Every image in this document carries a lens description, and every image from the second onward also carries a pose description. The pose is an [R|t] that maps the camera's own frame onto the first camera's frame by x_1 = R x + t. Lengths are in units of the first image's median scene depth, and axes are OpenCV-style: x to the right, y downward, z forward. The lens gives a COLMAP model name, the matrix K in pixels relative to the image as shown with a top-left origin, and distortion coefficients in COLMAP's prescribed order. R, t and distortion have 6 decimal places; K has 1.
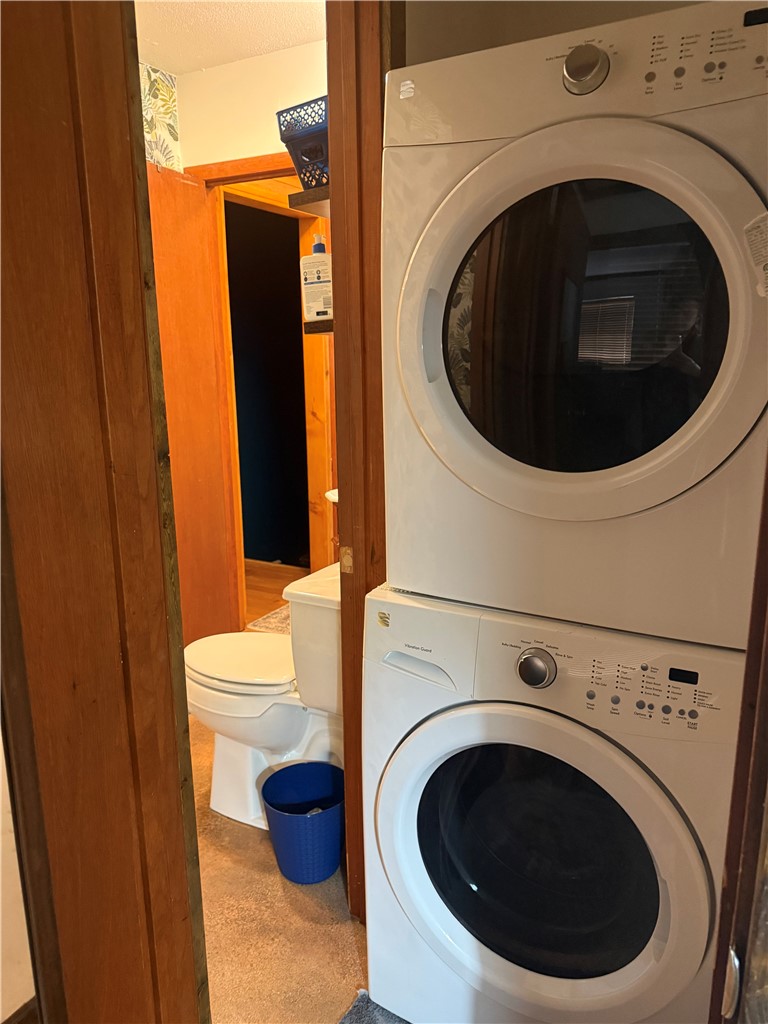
lens RADIAL K [[718.6, 0, 378.8], [0, 718.6, 513.7], [0, 0, 1]] dist [0.032799, -0.025814]
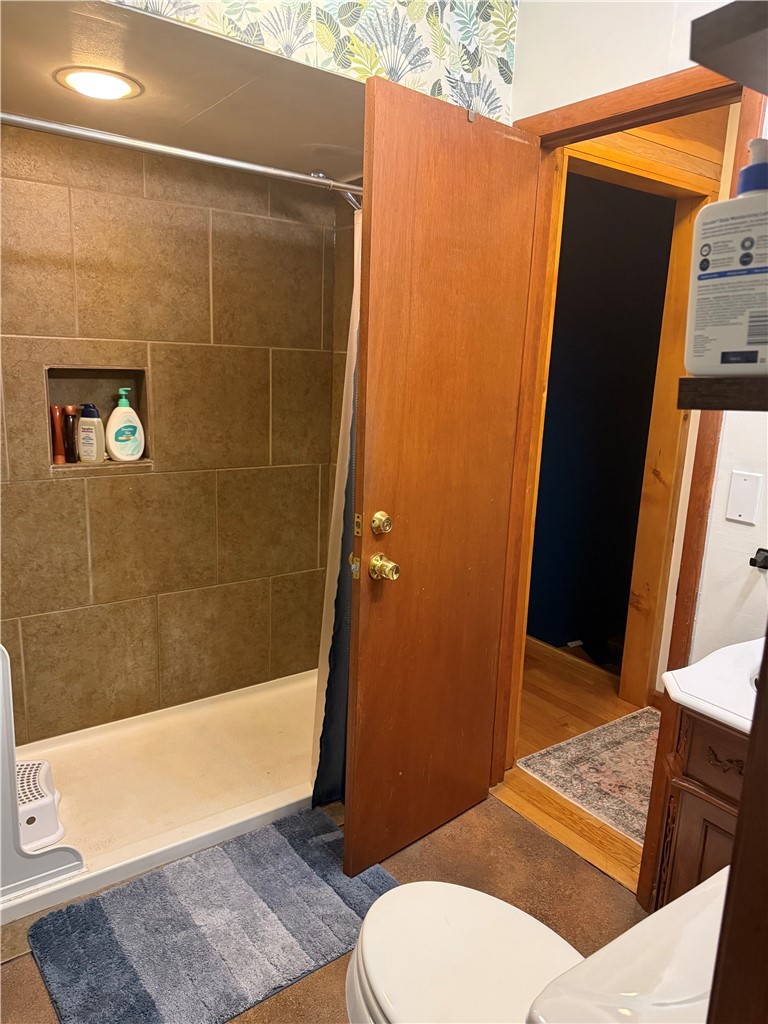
lens RADIAL K [[718.6, 0, 382.6], [0, 718.6, 509.9], [0, 0, 1]] dist [0.032799, -0.025814]
pose [[0.899192, 0.134407, -0.416399, -0.044550], [-0.141947, 0.989789, 0.012961, -0.103442], [0.413889, 0.047452, 0.909090, 0.341231]]
